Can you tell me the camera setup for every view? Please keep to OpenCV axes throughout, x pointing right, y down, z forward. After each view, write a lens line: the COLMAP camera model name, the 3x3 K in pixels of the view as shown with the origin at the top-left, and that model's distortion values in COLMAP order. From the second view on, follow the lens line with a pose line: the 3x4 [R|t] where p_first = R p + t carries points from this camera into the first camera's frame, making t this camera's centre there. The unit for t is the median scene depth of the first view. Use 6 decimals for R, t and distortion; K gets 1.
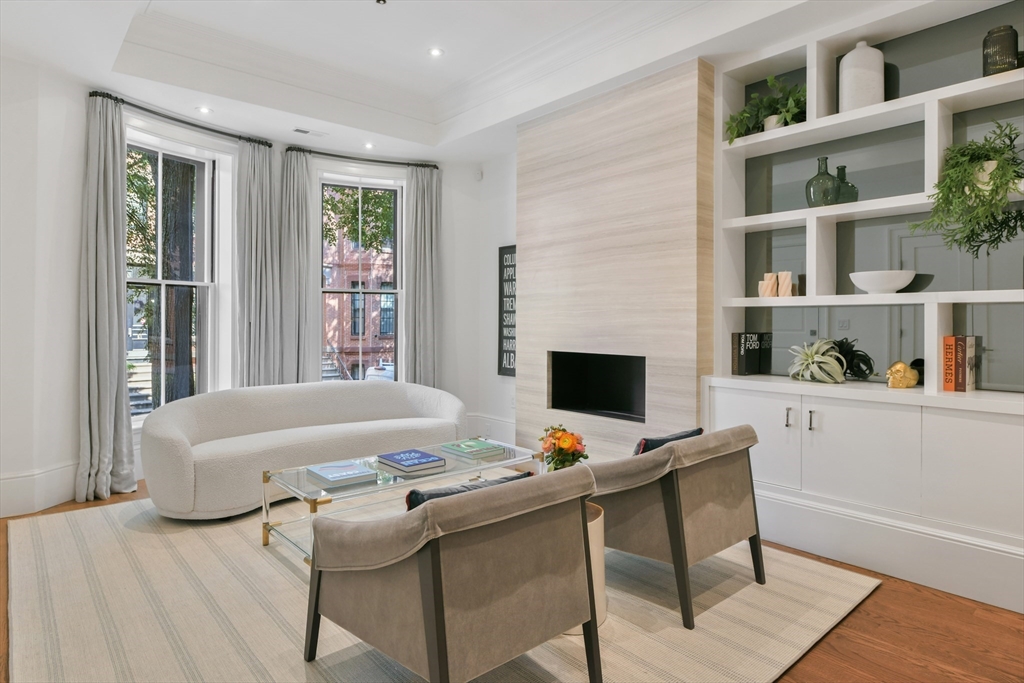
lens RADIAL K [[588.1, 0, 513.0], [0, 588.1, 323.2], [0, 0, 1]] dist [0.000580, 0.000032]
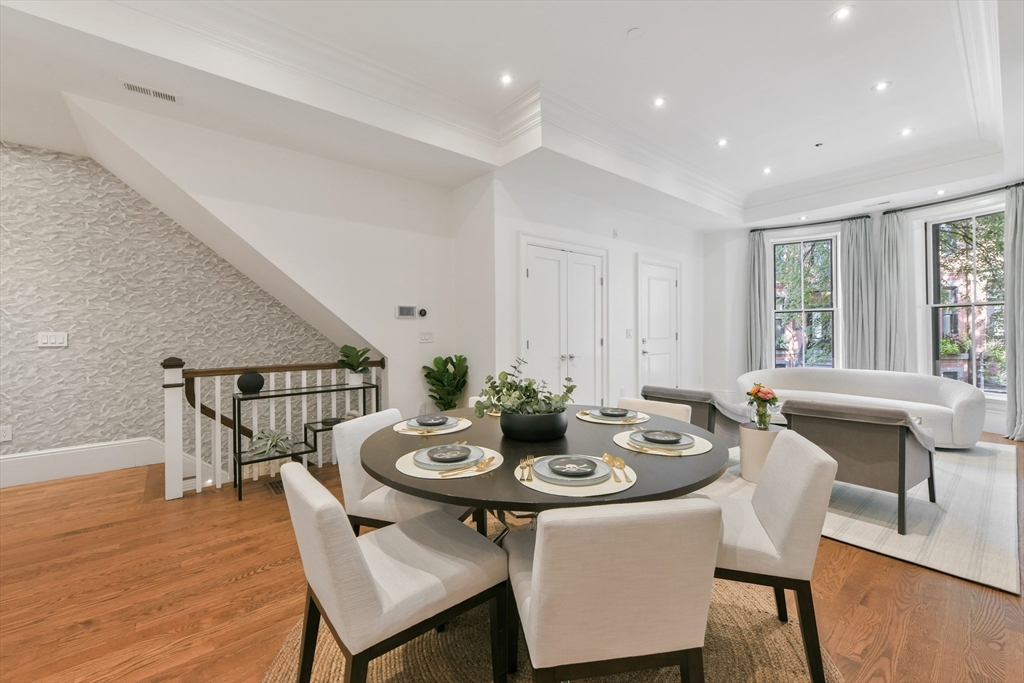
lens RADIAL K [[413.7, 0, 516.7], [0, 413.7, 337.4], [0, 0, 1]] dist [0.001374, 0.000333]
pose [[-0.021116, 0.014718, -0.999669, 0.908312], [0.005042, 0.999880, 0.014614, -0.007468], [0.999764, -0.004732, -0.021188, 0.126193]]
